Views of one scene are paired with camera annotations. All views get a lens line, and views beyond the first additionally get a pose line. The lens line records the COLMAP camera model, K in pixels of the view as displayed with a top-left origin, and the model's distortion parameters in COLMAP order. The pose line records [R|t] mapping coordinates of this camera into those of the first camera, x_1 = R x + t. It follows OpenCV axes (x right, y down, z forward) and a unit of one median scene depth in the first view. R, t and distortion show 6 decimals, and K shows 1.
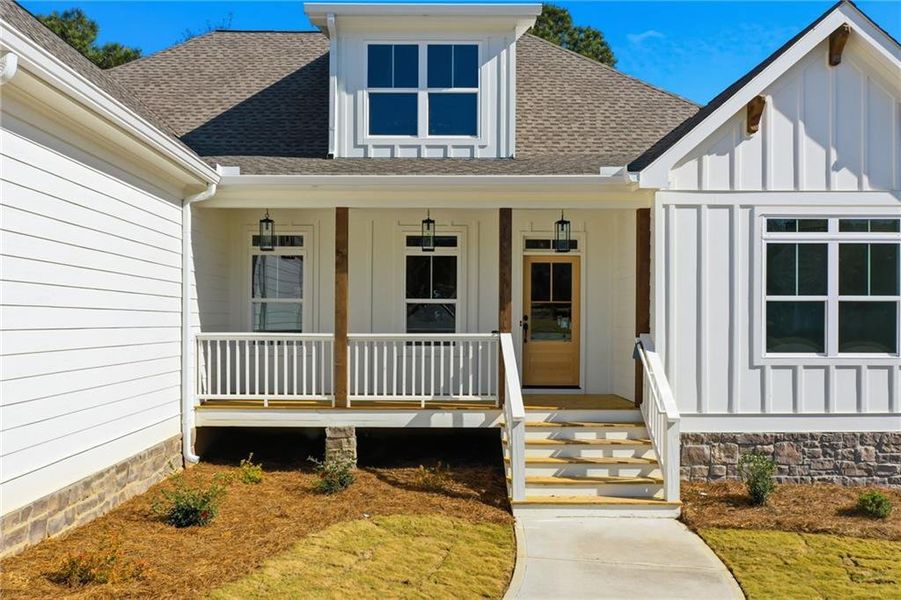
lens RADIAL K [[1081.6, 0, 455.0], [0, 1081.6, 305.0], [0, 0, 1]] dist [-0.029996, 0.000000]
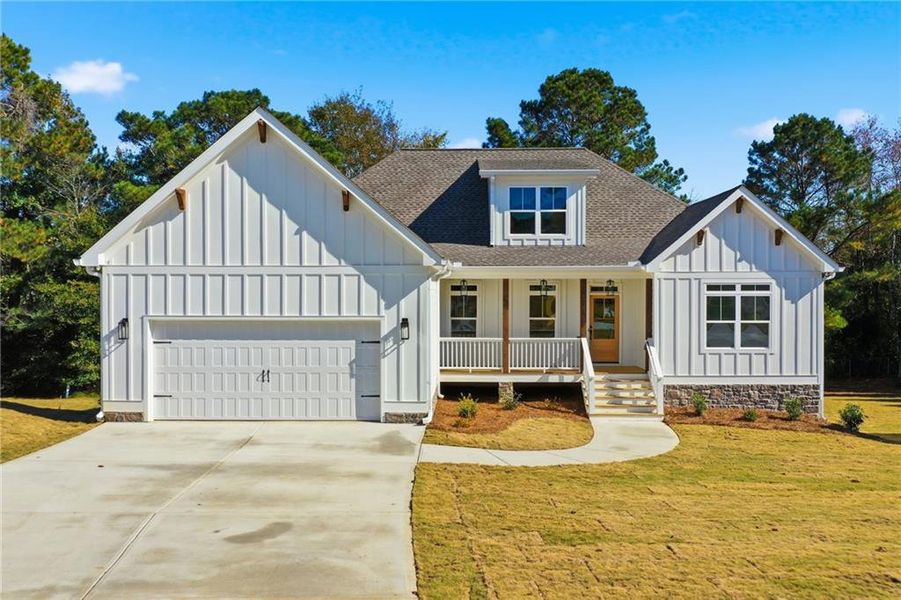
lens RADIAL K [[1081.6, 0, 442.8], [0, 1081.6, 297.2], [0, 0, 1]] dist [-0.029996, 0.000000]
pose [[0.998948, -0.003837, -0.045705, -0.132965], [0.004934, 0.999702, 0.023898, -0.106322], [0.045600, -0.024098, 0.998669, -1.135081]]
